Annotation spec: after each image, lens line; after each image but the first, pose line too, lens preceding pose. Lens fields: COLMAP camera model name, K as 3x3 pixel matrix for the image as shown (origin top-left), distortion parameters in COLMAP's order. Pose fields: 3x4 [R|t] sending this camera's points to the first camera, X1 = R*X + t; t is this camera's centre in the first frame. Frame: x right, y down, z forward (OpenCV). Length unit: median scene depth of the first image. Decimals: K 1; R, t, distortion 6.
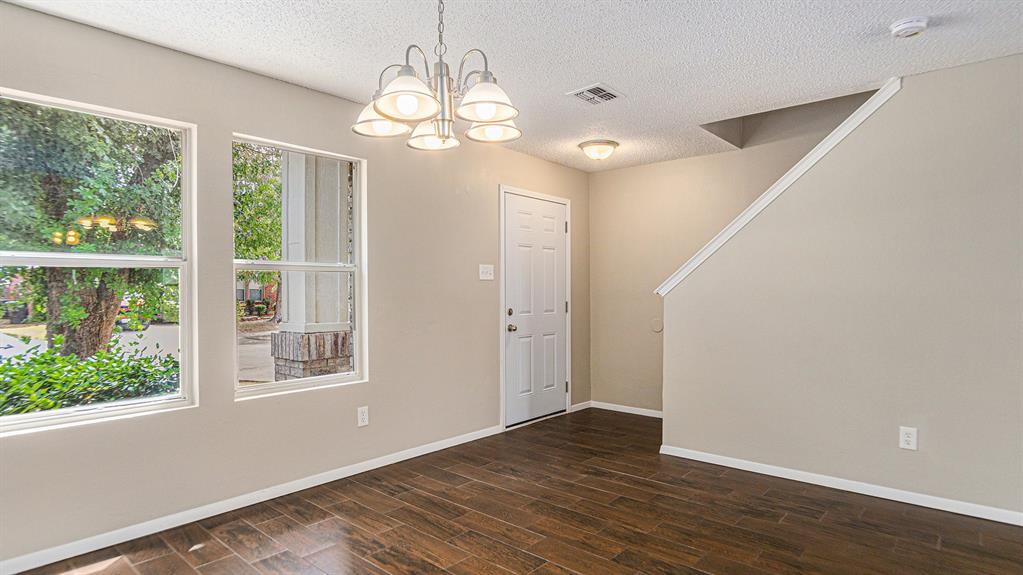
lens RADIAL K [[555.7, 0, 512.3], [0, 555.7, 286.8], [0, 0, 1]] dist [-0.003274, 0.000373]
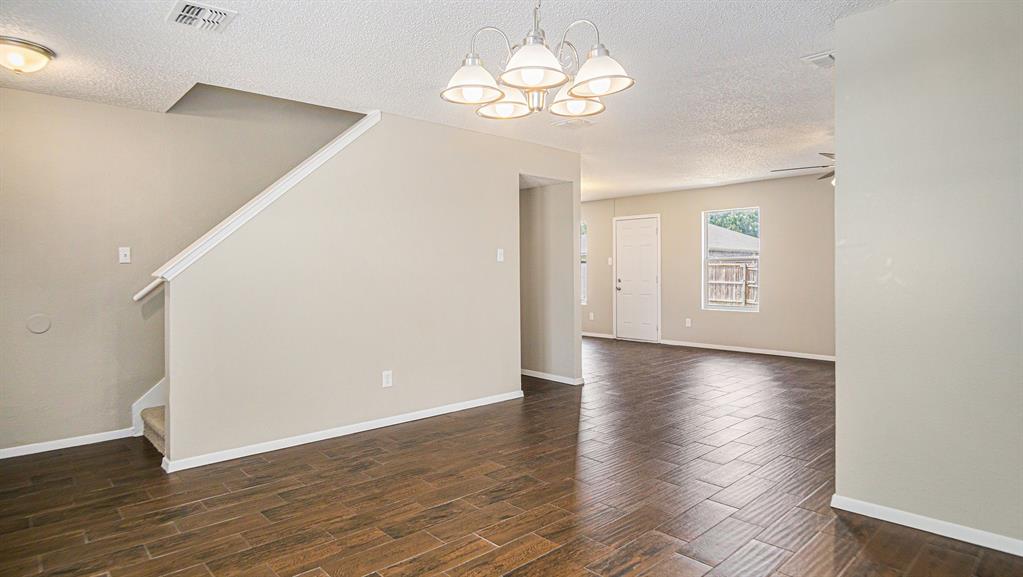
lens RADIAL K [[555.7, 0, 512.9], [0, 555.7, 286.5], [0, 0, 1]] dist [-0.003274, 0.000373]
pose [[0.118316, -0.020431, 0.992766, -0.601871], [0.000569, 0.999790, 0.020507, 0.016222], [-0.992976, -0.001862, 0.118303, 0.525107]]
